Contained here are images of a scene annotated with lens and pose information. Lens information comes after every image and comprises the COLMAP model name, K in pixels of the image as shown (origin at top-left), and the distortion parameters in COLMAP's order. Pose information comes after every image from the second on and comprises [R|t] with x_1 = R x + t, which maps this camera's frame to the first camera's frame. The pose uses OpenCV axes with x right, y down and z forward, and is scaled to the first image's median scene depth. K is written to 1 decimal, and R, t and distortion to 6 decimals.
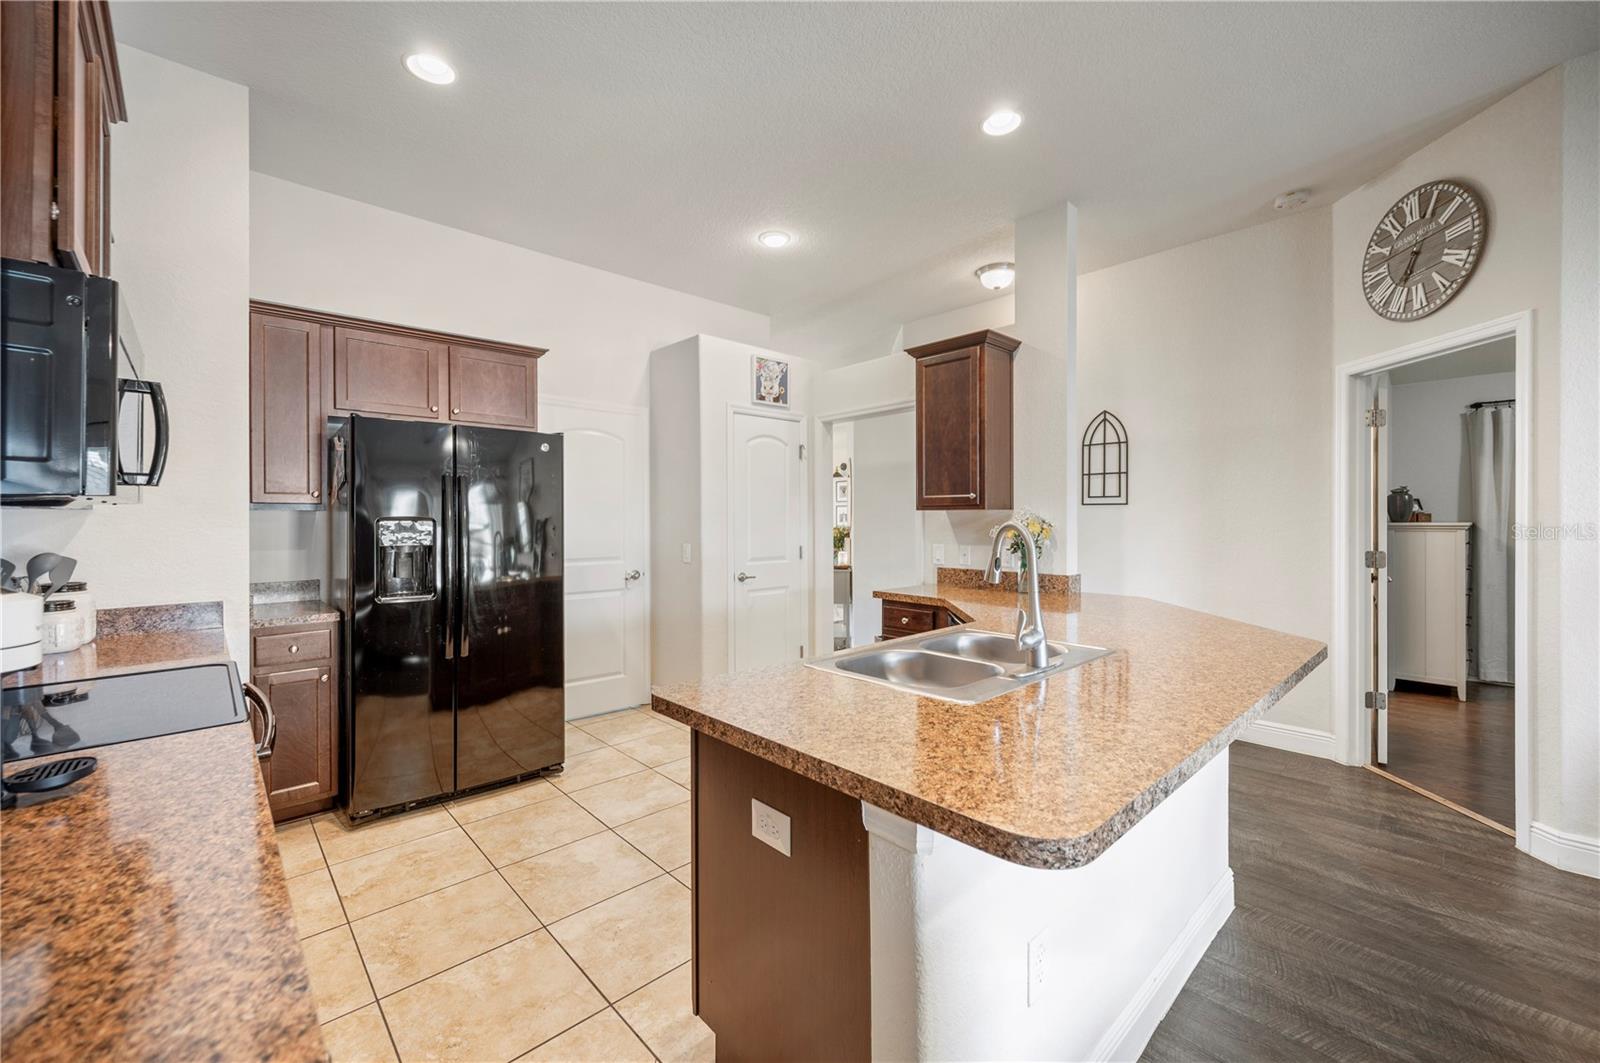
lens RADIAL K [[637.1, 0, 803.6], [0, 637.1, 524.1], [0, 0, 1]] dist [-0.001540, -0.000313]
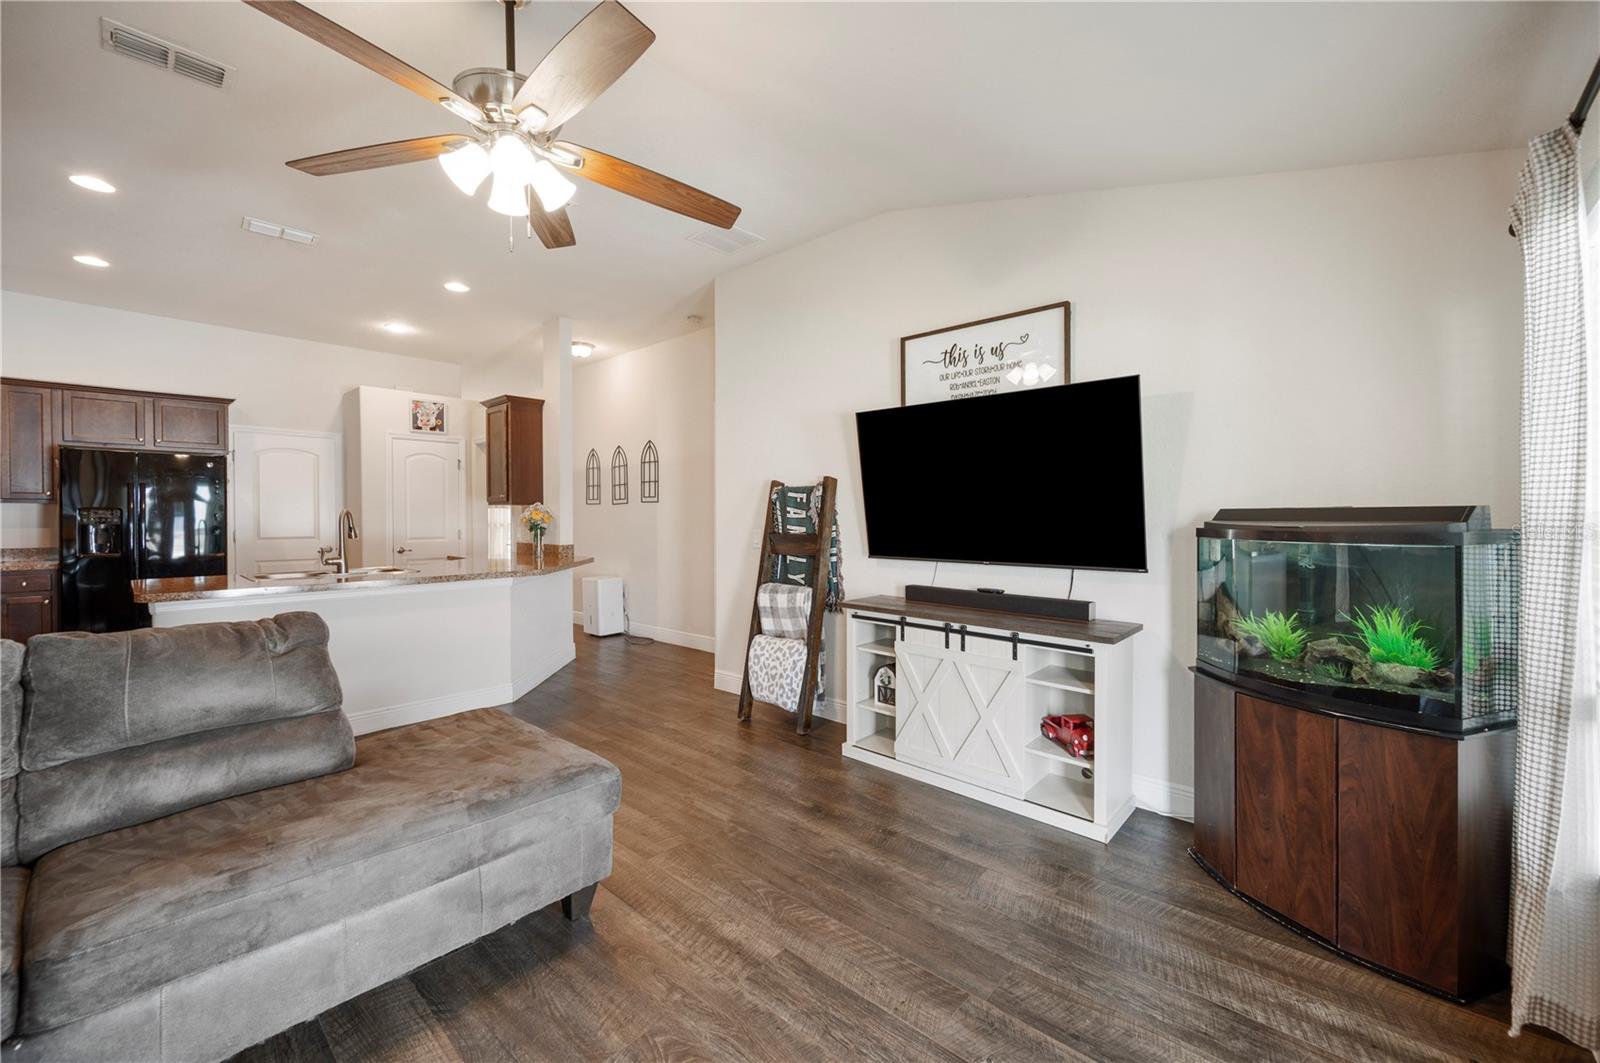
lens RADIAL K [[637.1, 0, 803.6], [0, 637.1, 524.1], [0, 0, 1]] dist [-0.001540, -0.000313]
pose [[0.997161, 0.002897, 0.075250, 0.891076], [-0.003273, 0.999983, 0.004876, 0.015233], [-0.075234, -0.005108, 0.997153, -0.658918]]
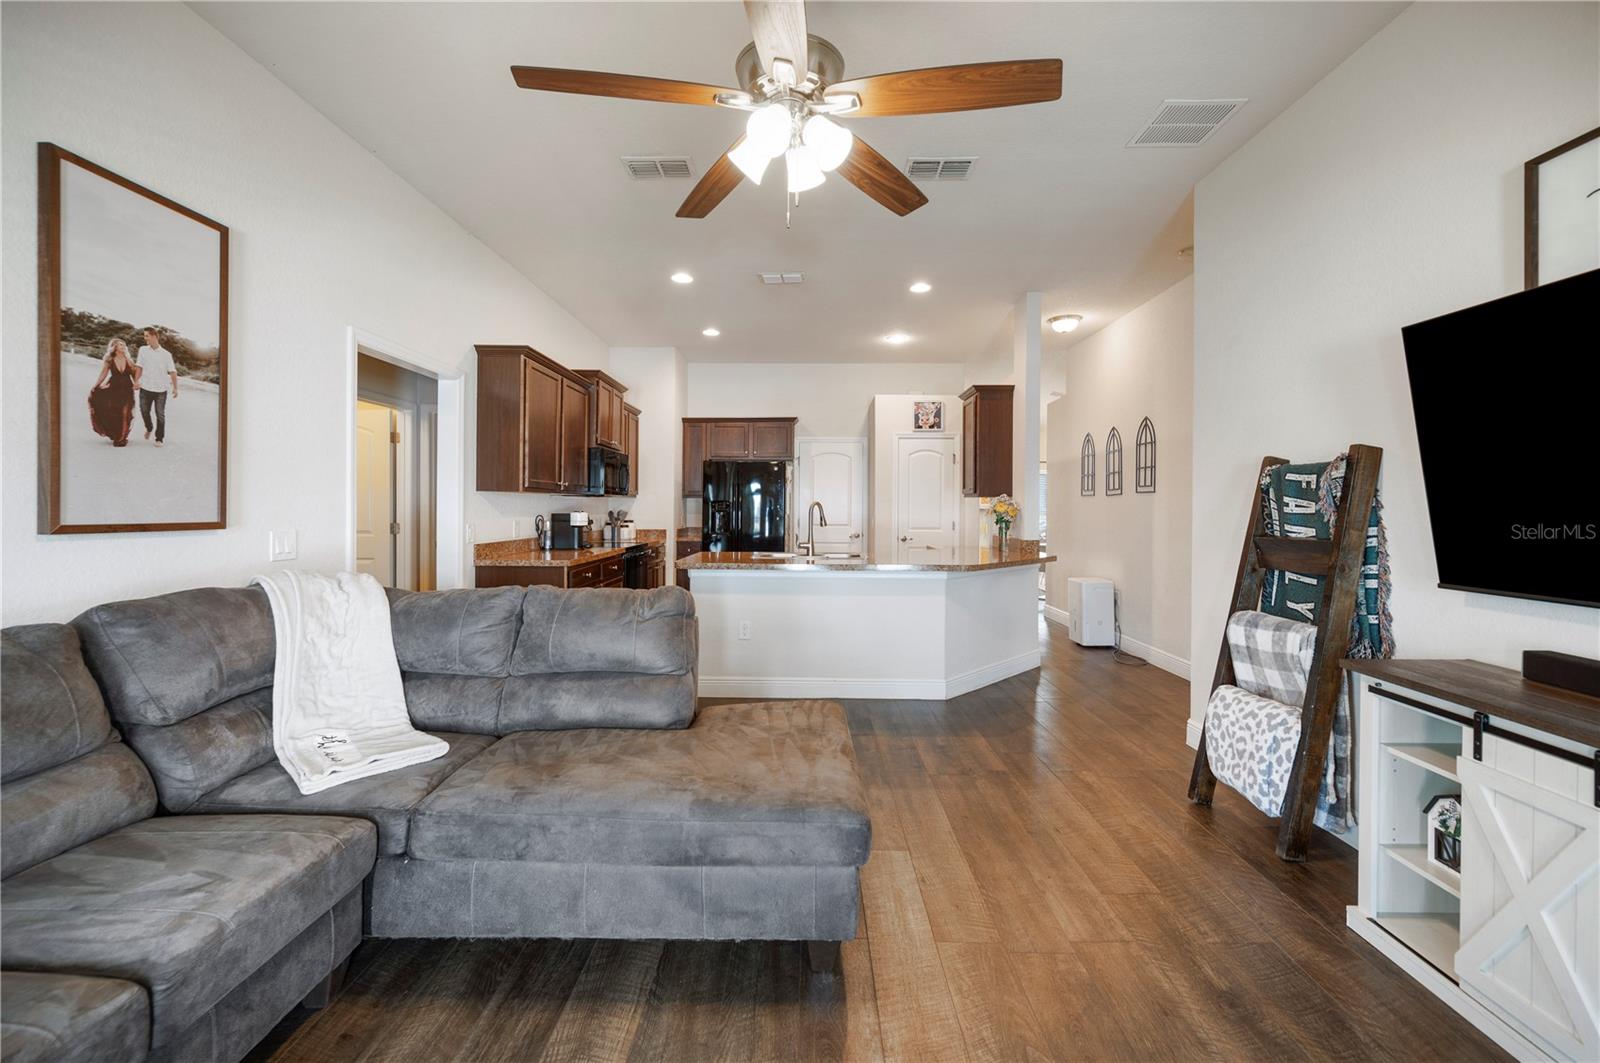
lens RADIAL K [[640.4, 0, 798.7], [0, 640.4, 511.7], [0, 0, 1]] dist [-0.000925, -0.000152]
pose [[0.710807, 0.013762, -0.703253, 1.071034], [-0.014920, 0.999879, 0.004486, 0.012886], [0.703229, 0.007304, 0.710926, -0.438434]]
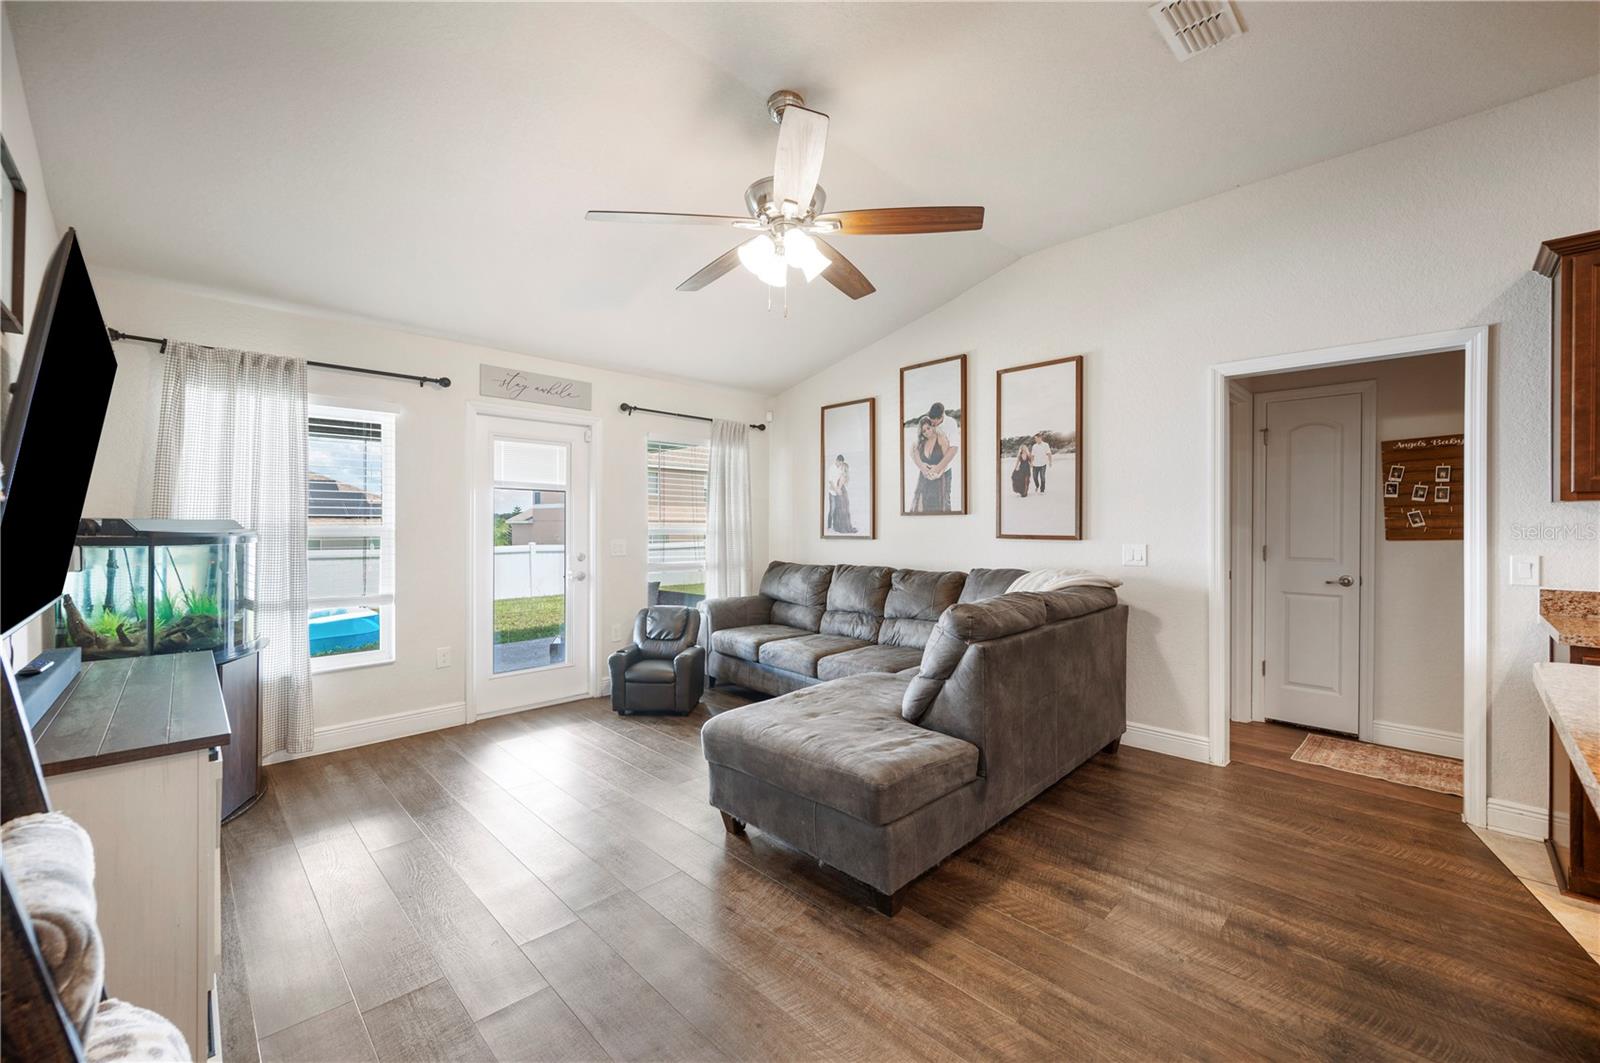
lens RADIAL K [[631.2, 0, 800.0], [0, 631.2, 531.5], [0, 0, 1]] dist [0.001105, 0.000068]
pose [[-0.999698, 0.004905, -0.024062, 0.670348], [0.004405, 0.999773, 0.020826, 0.003155], [0.024158, 0.020713, -0.999494, 0.698034]]
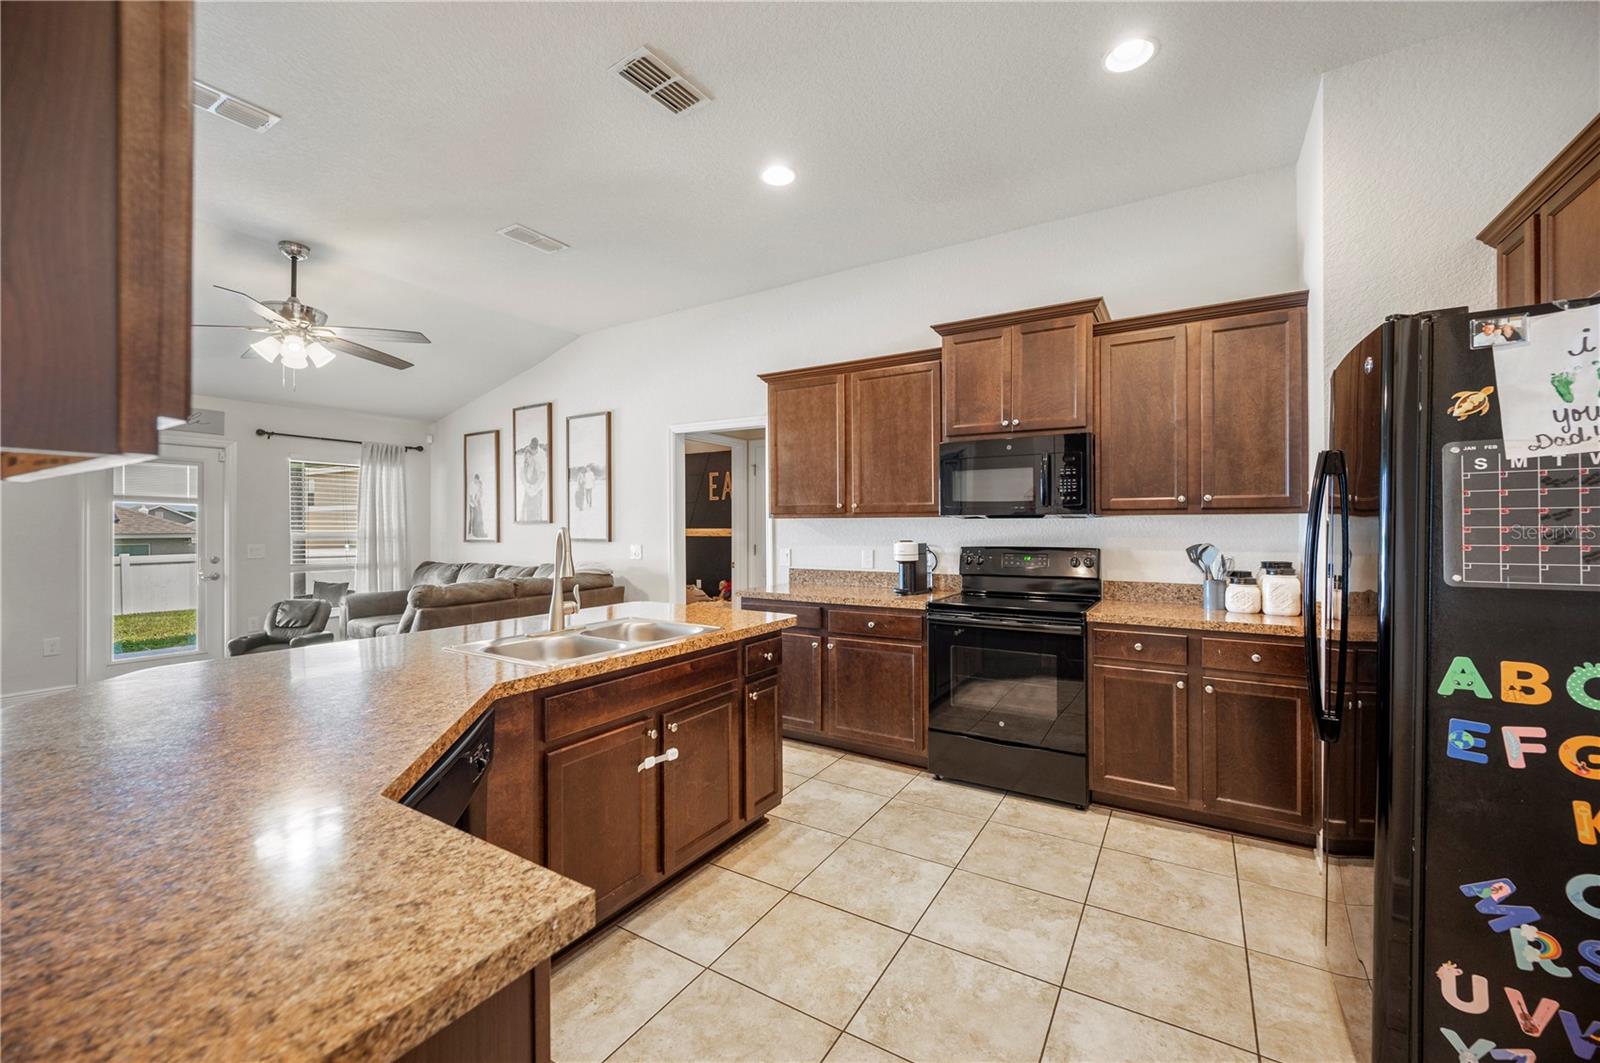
lens RADIAL K [[637.1, 0, 803.6], [0, 637.1, 524.1], [0, 0, 1]] dist [-0.001540, -0.000313]
pose [[-0.966354, 0.005899, -0.257148, 0.099101], [0.004263, 0.999967, 0.006918, -0.009252], [0.257180, 0.005589, -0.966347, 1.241910]]
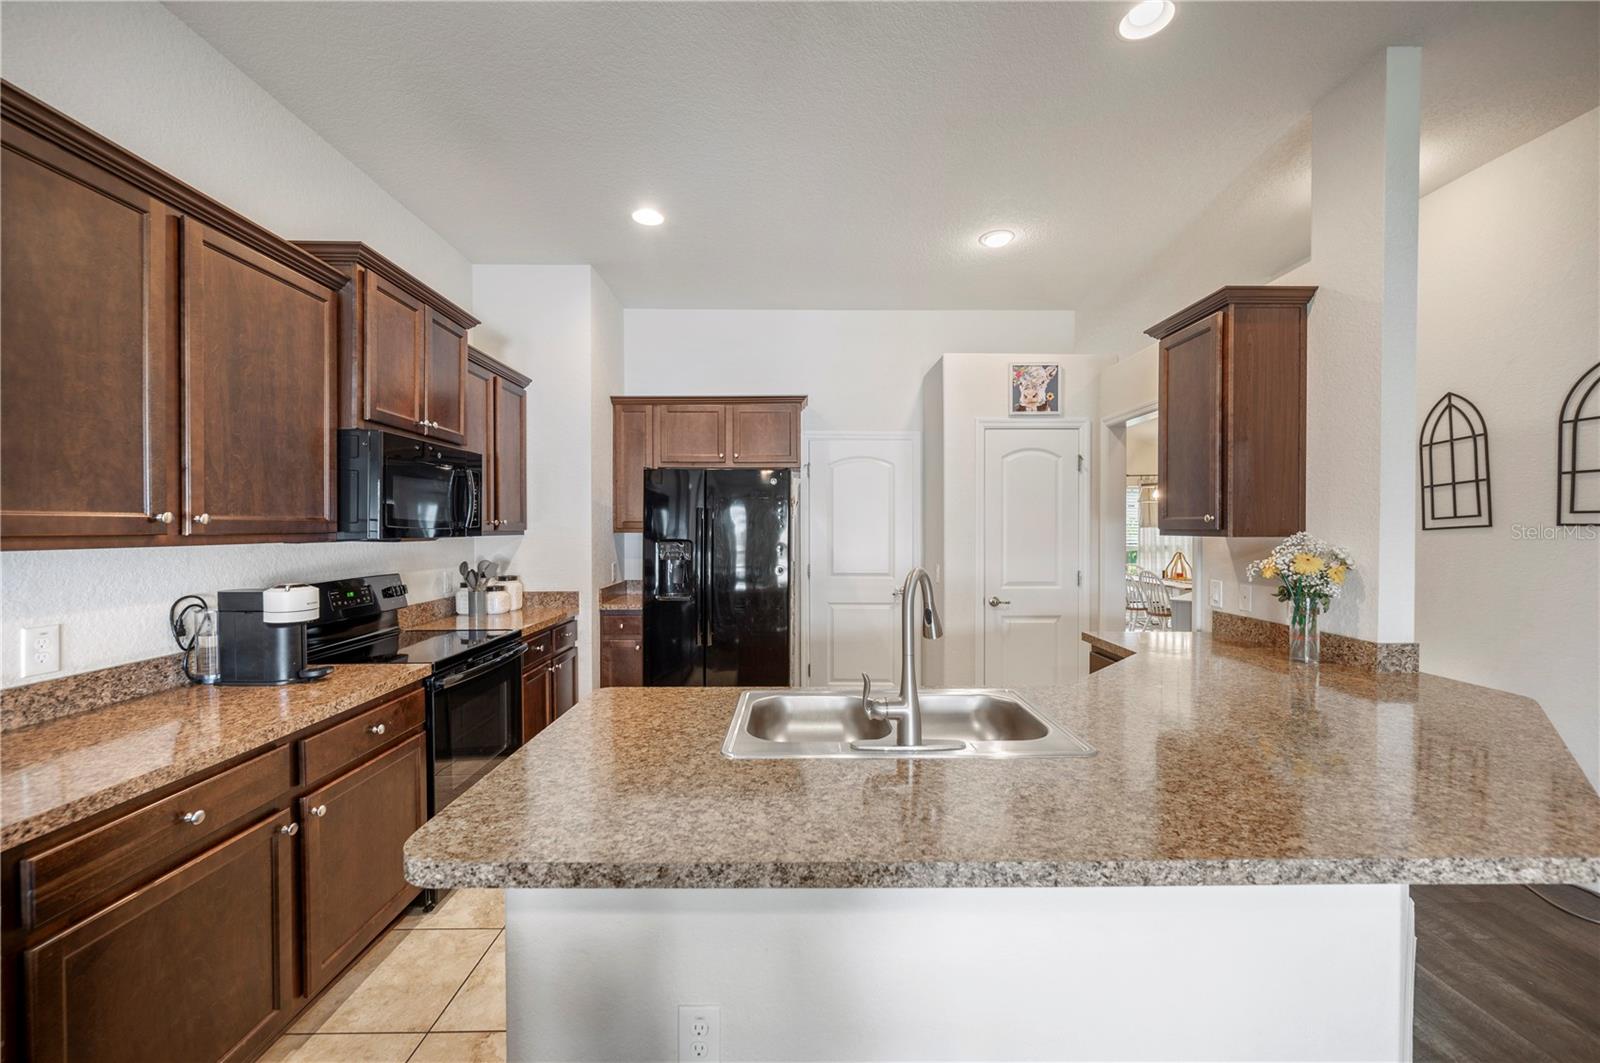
lens RADIAL K [[631.2, 0, 800.0], [0, 631.2, 531.5], [0, 0, 1]] dist [0.001105, 0.000068]
pose [[0.733277, 0.008486, -0.679877, 0.406370], [-0.007094, 0.999963, 0.004830, -0.029108], [0.679893, 0.001282, 0.733310, 0.145977]]
